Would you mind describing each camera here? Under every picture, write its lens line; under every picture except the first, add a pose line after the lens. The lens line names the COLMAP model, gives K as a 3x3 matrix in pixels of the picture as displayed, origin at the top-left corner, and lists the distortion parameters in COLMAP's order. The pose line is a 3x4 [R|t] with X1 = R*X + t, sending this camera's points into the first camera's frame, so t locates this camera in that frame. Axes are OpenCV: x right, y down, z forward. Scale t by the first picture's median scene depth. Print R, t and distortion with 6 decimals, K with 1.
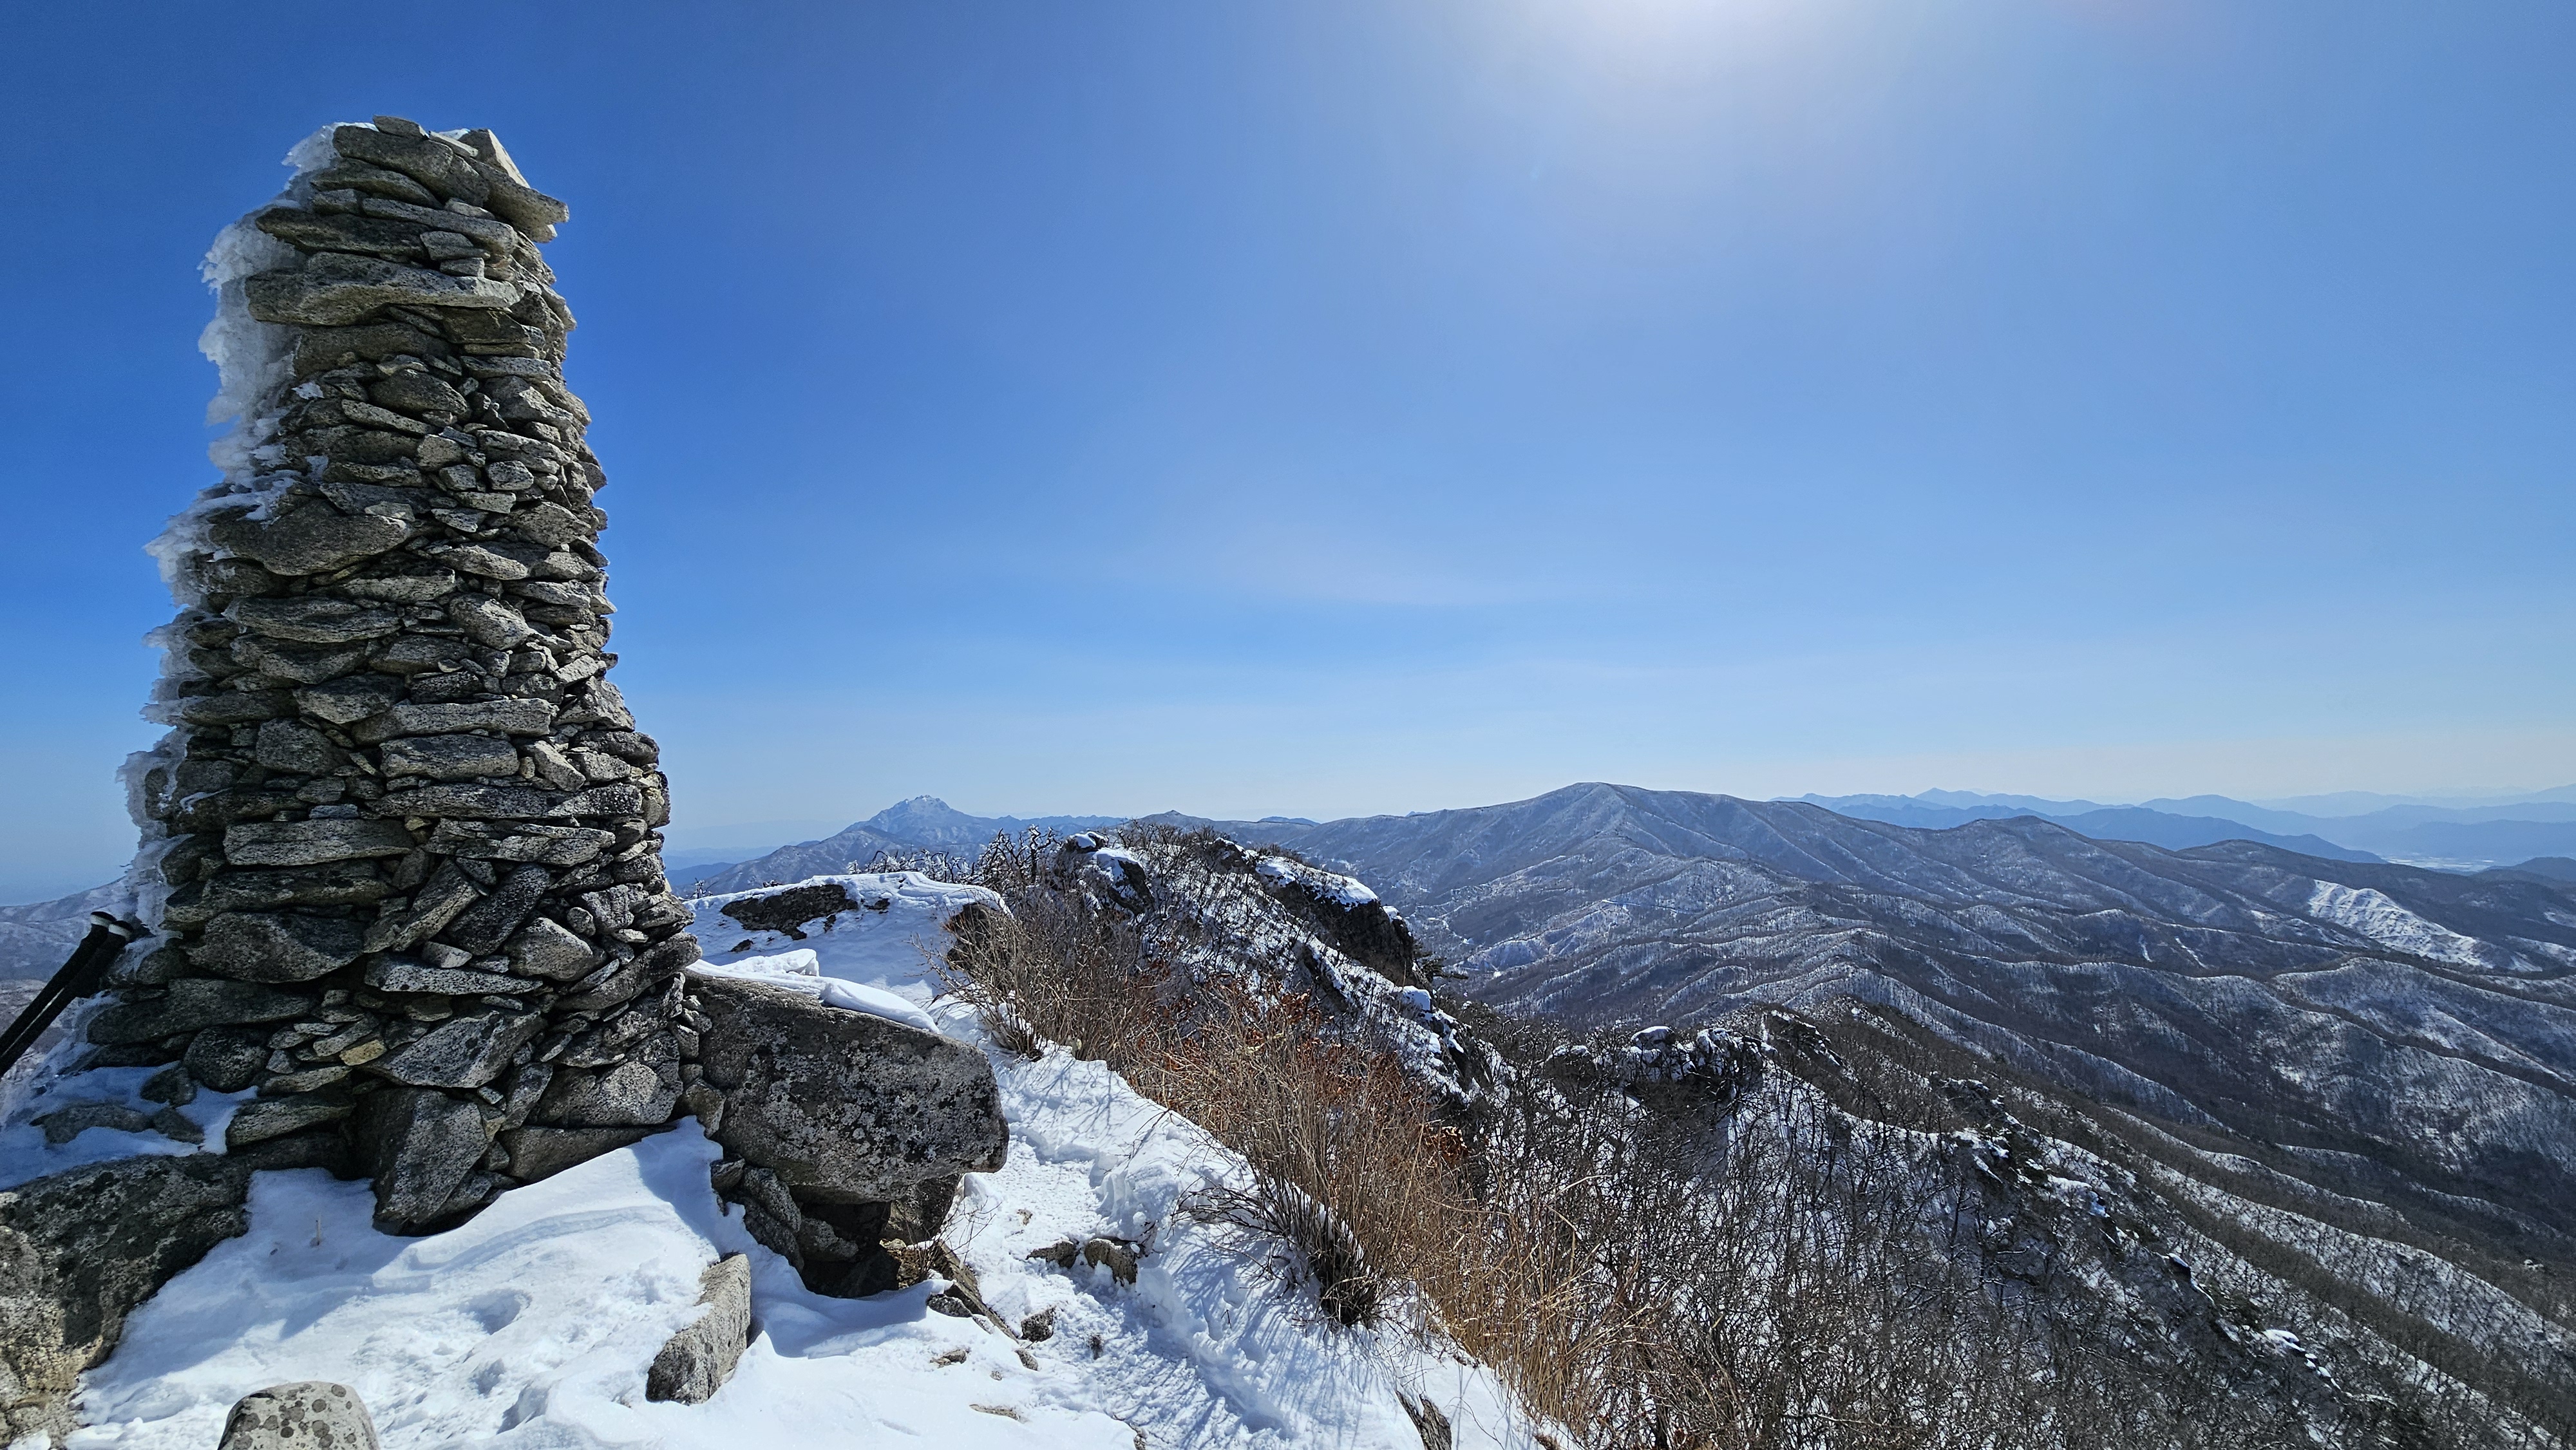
lens RADIAL K [[1056.0, 0, 1290.3], [0, 1056.0, 730.0], [0, 0, 1]] dist [-0.002992, 0.000807]
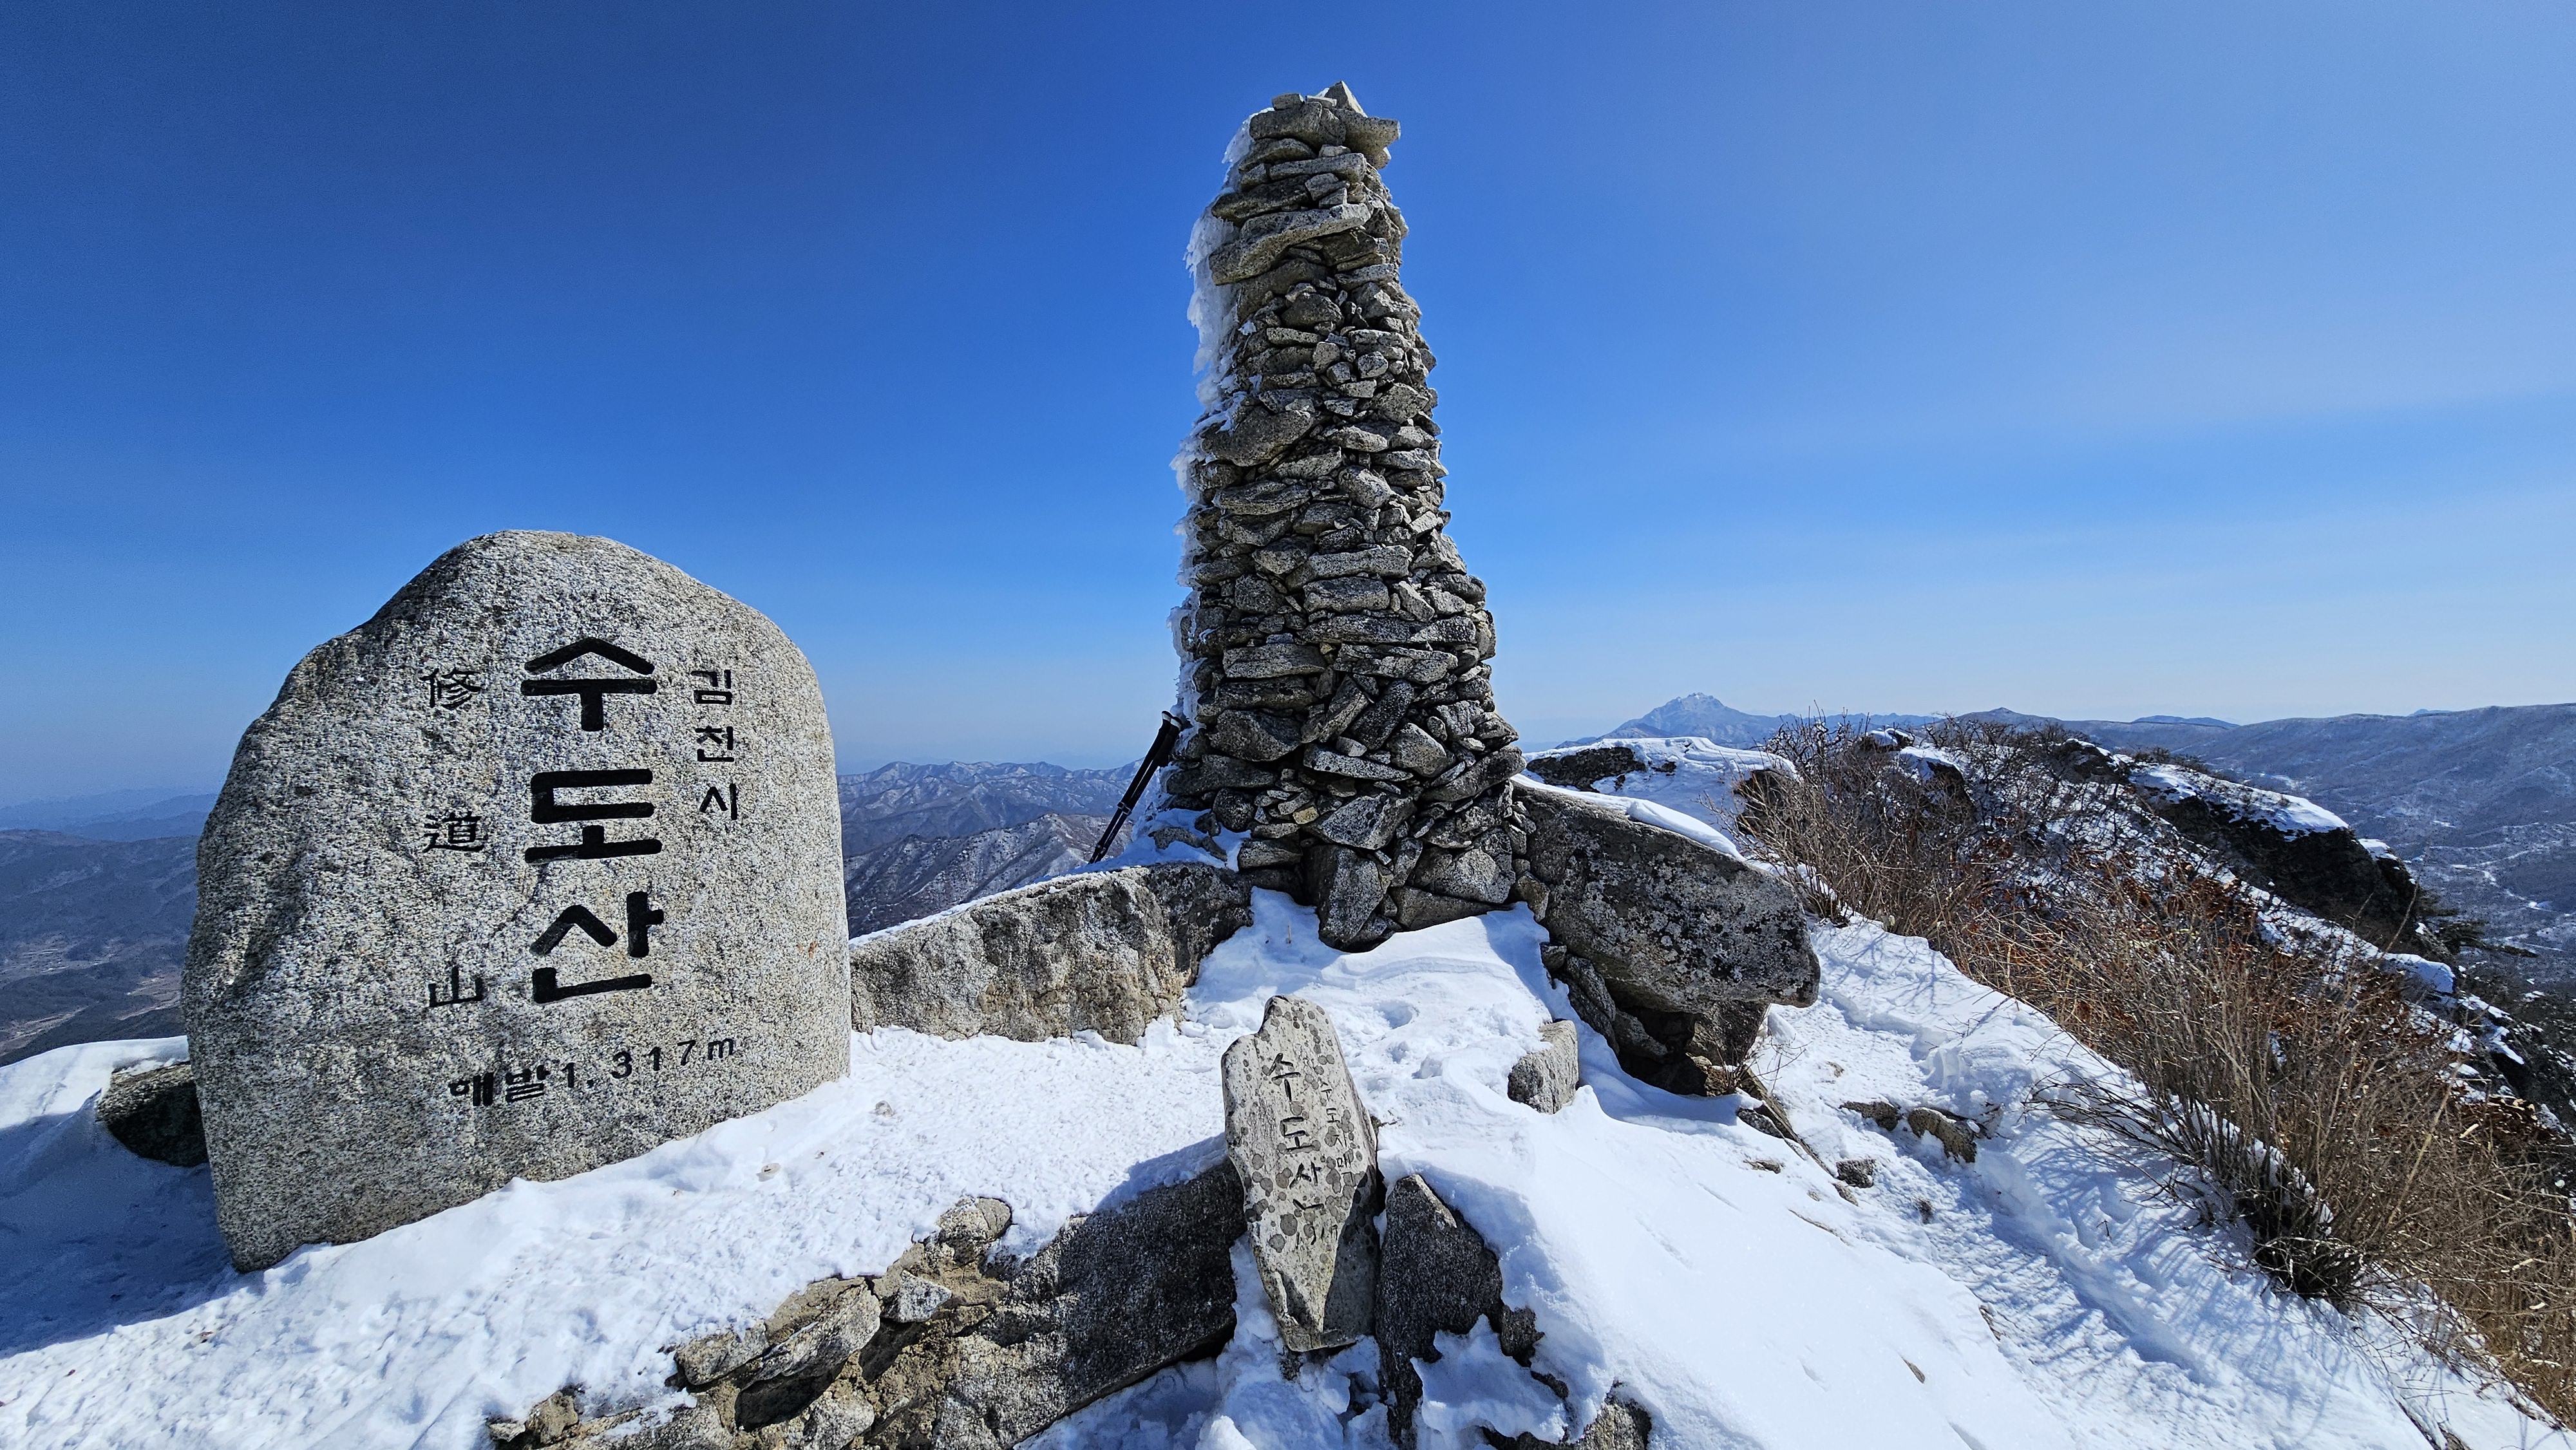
lens RADIAL K [[1056.0, 0, 1273.7], [0, 1056.0, 735.6], [0, 0, 1]] dist [-0.002992, 0.000807]
pose [[0.756061, 0.010460, -0.654418, -0.018600], [0.053716, 0.995508, 0.077971, 0.079211], [0.652293, -0.094103, 0.752102, -0.032809]]
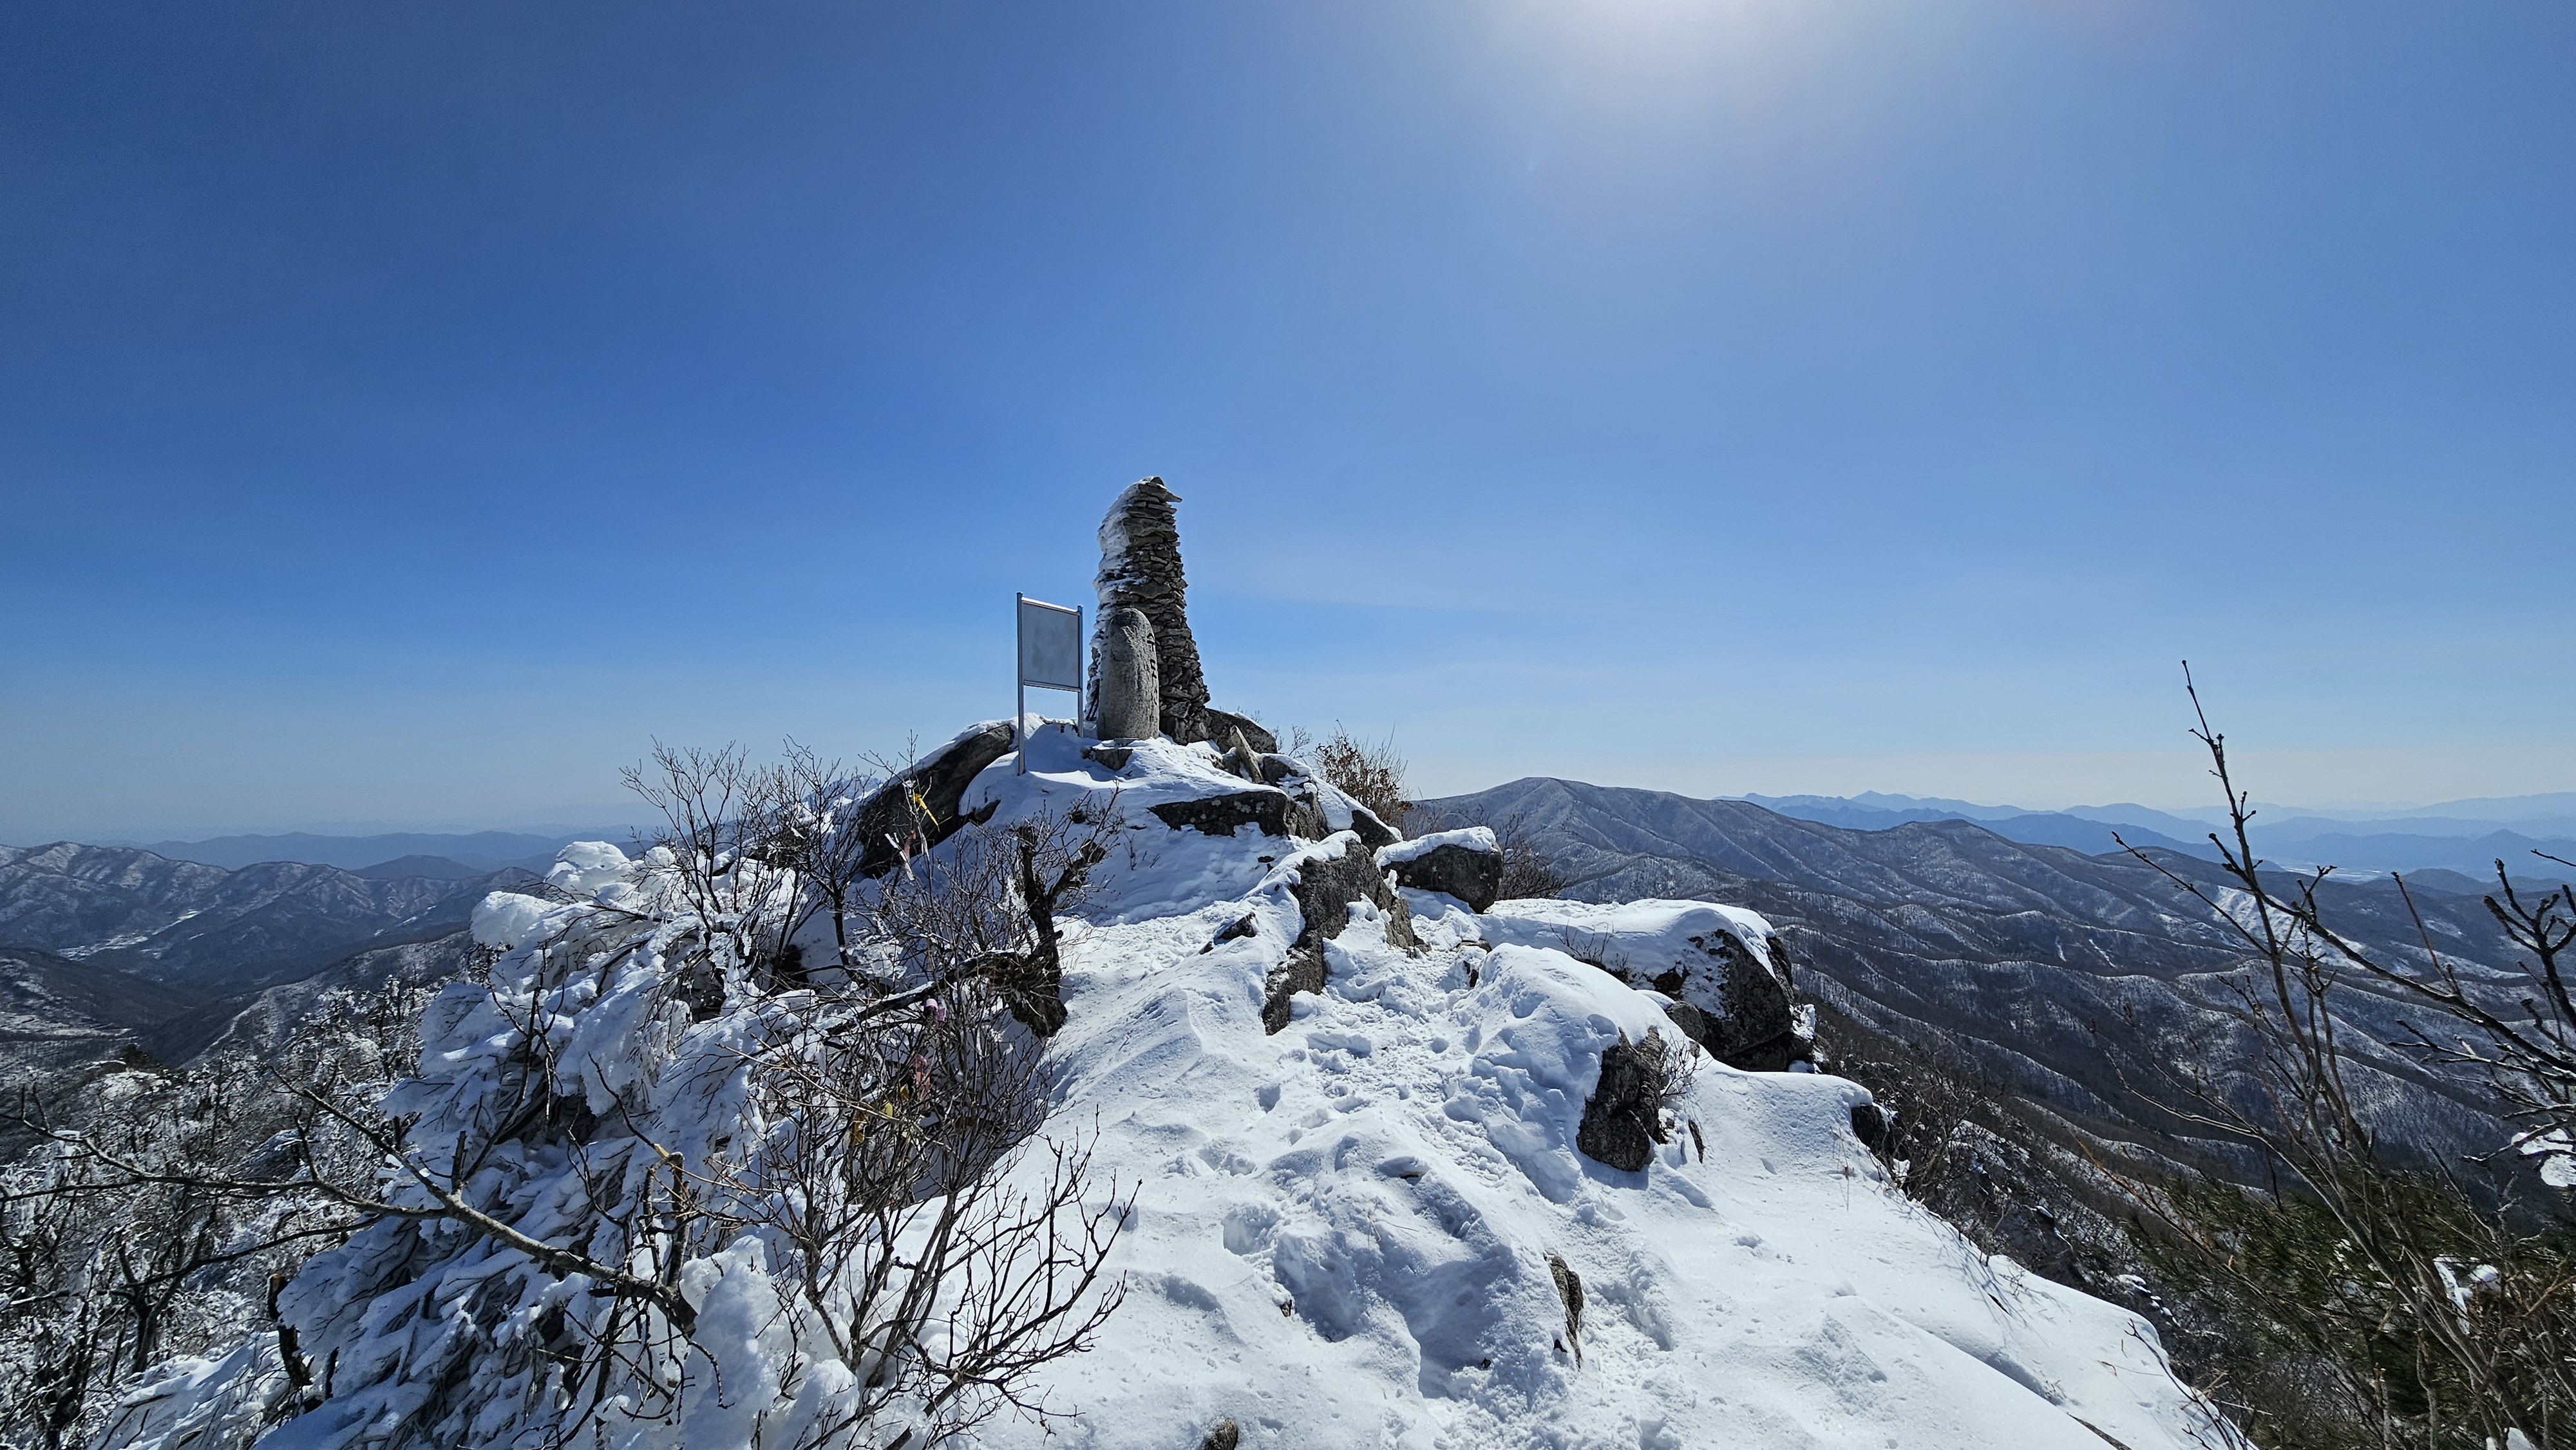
lens RADIAL K [[1056.0, 0, 1290.6], [0, 1056.0, 730.8], [0, 0, 1]] dist [-0.002992, 0.000807]
pose [[0.998663, 0.026077, 0.044623, -0.455099], [-0.026617, 0.999579, 0.011568, 0.280618], [-0.044303, -0.012740, 0.998937, -2.805105]]
